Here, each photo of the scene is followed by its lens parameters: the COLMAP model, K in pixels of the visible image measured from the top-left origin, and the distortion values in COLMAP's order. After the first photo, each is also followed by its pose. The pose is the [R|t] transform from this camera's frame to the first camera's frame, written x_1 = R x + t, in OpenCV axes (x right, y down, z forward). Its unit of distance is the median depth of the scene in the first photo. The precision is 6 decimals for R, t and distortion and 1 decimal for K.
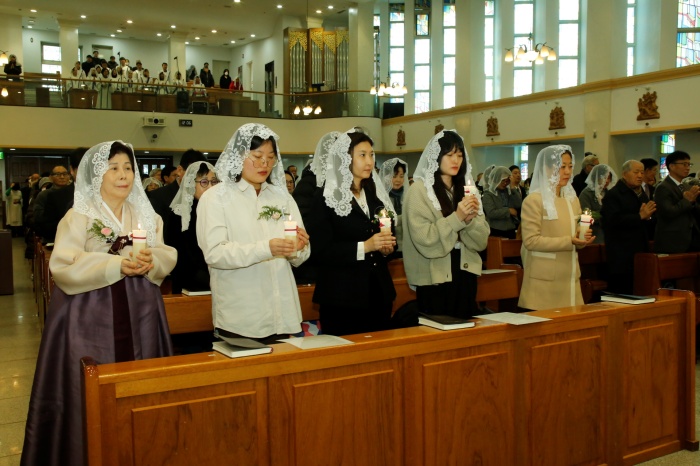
lens RADIAL K [[646.4, 0, 350.0], [0, 646.4, 233.0], [0, 0, 1]] dist [-0.000048, 0.016967]
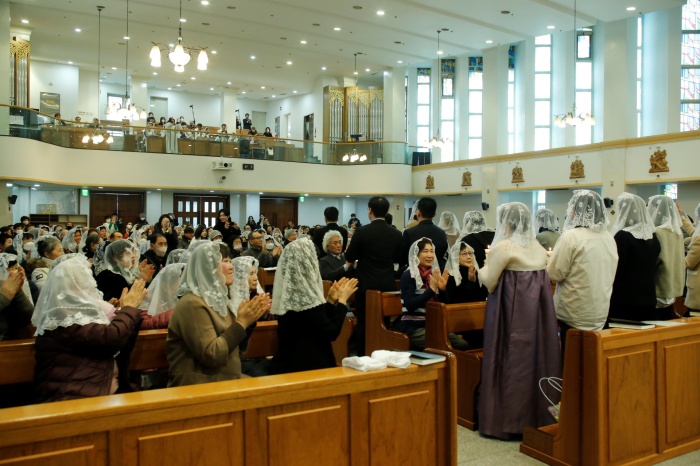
lens RADIAL K [[597.6, 0, 350.0], [0, 597.6, 233.0], [0, 0, 1]] dist [-0.004757, 0.000823]
pose [[0.998715, 0.010922, 0.049497, -0.123774], [-0.008225, 0.998486, -0.054380, 0.004047], [-0.050016, 0.053903, 0.997293, -0.064527]]
